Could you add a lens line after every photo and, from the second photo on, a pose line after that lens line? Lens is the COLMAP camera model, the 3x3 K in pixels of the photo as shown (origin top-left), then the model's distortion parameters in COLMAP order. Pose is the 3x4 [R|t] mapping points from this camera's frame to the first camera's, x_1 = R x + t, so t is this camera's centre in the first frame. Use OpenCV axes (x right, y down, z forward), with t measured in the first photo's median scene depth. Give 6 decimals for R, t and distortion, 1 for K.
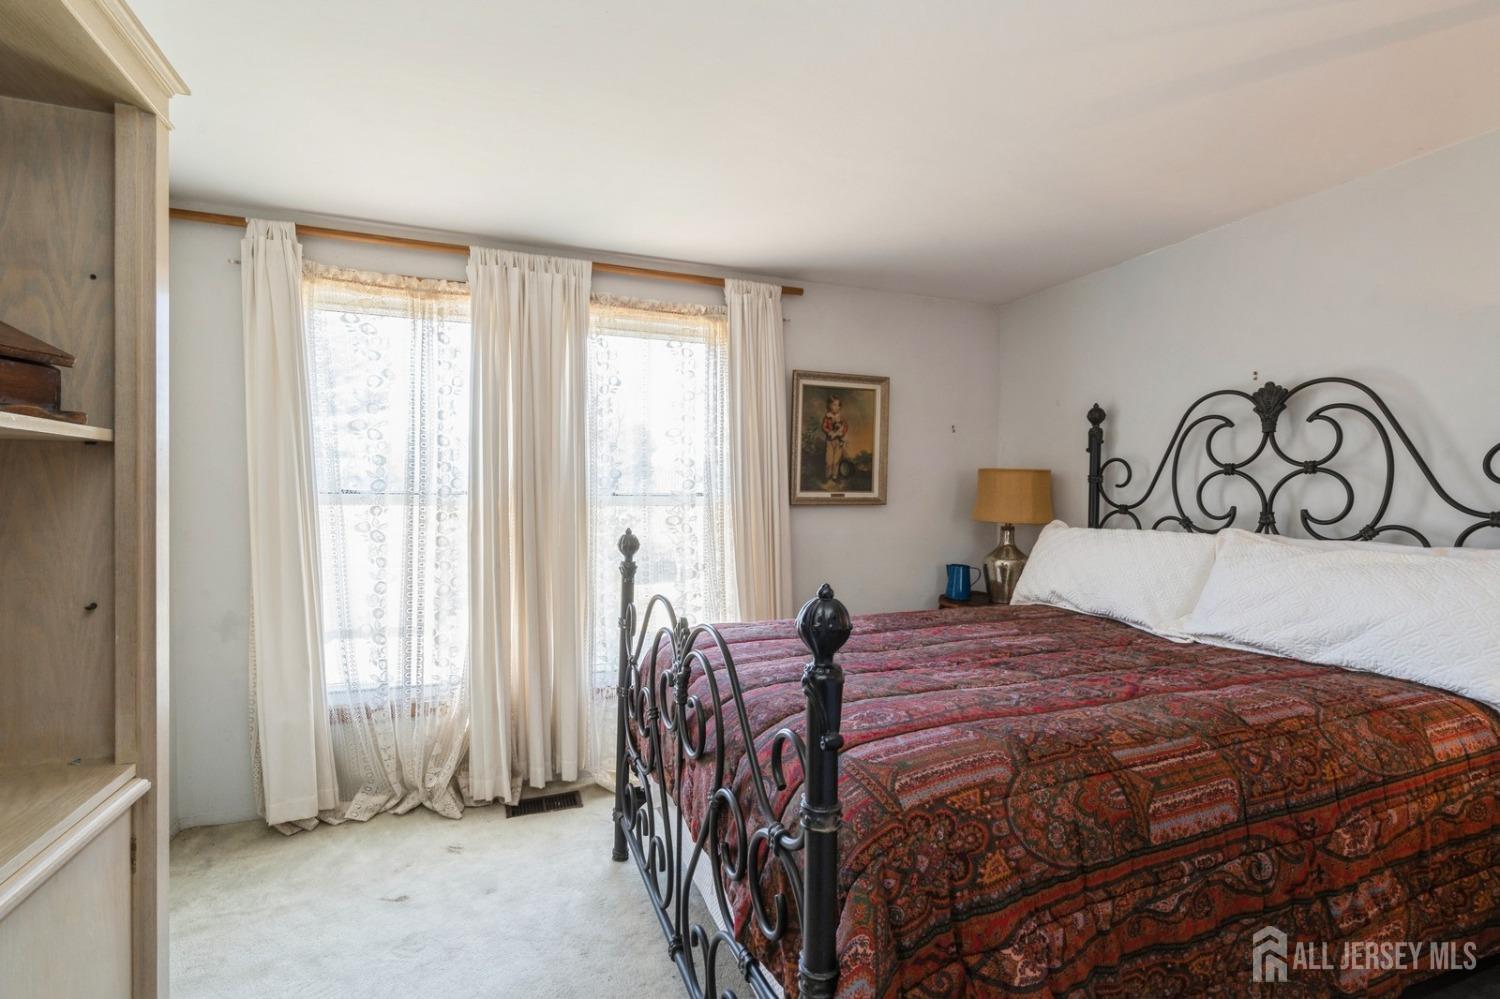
lens RADIAL K [[702.9, 0, 743.7], [0, 702.9, 493.1], [0, 0, 1]] dist [-0.002062, 0.000790]
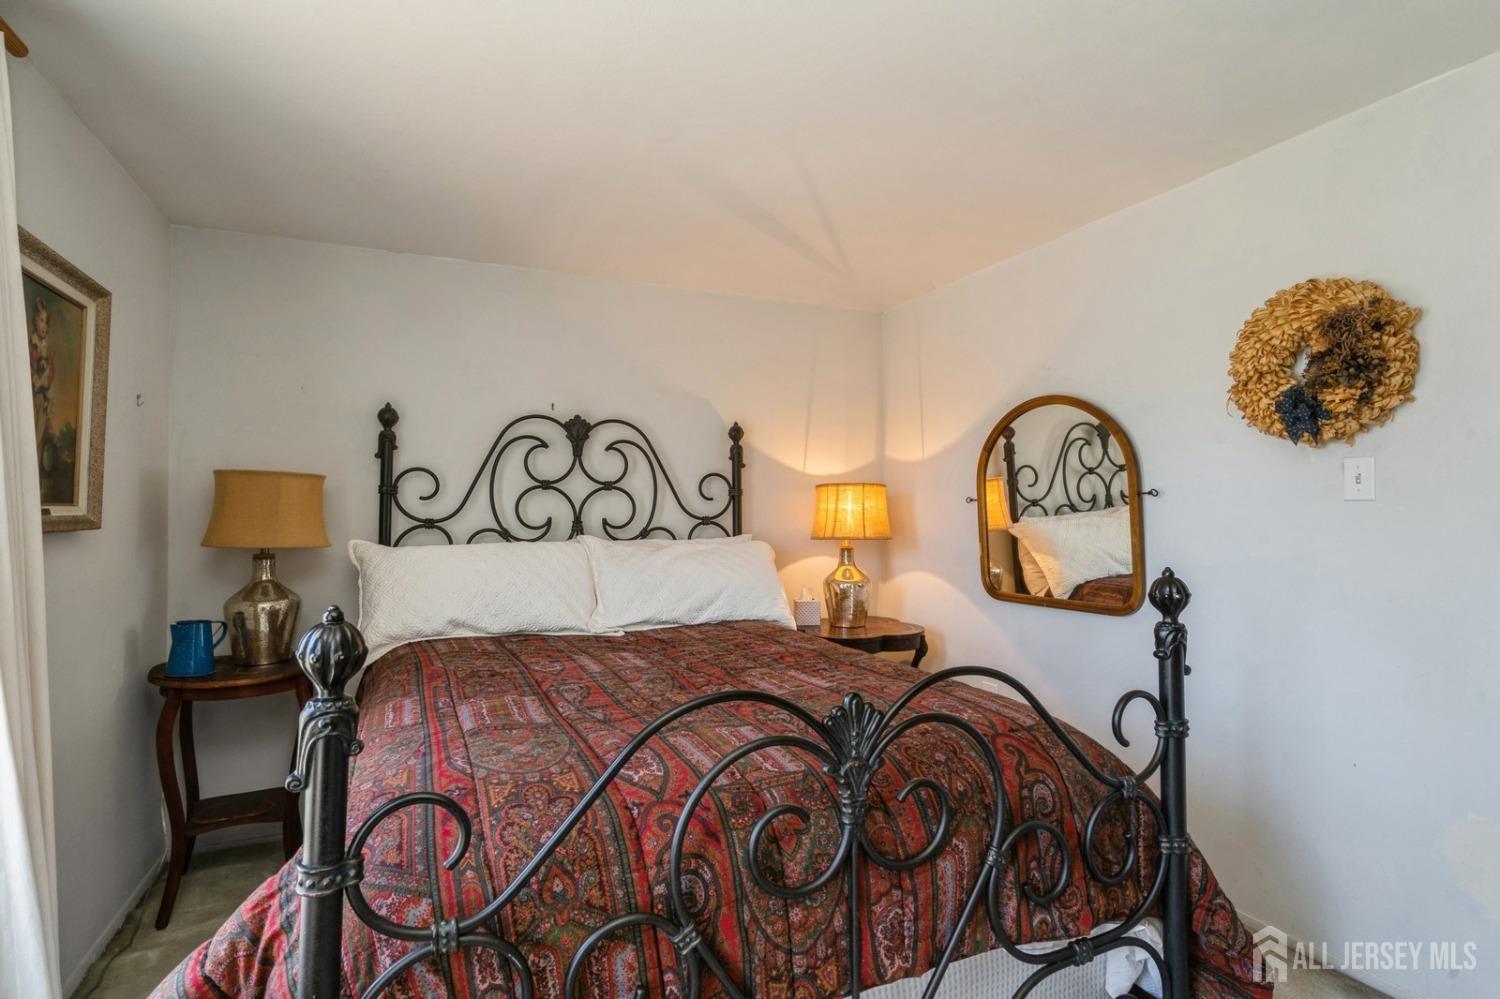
lens RADIAL K [[702.9, 0, 743.7], [0, 702.9, 493.1], [0, 0, 1]] dist [-0.002062, 0.000790]
pose [[-0.001715, 0.026131, 0.999657, -0.450949], [0.010185, 0.999607, -0.026112, 0.012505], [-0.999947, 0.010137, -0.001981, 0.679835]]
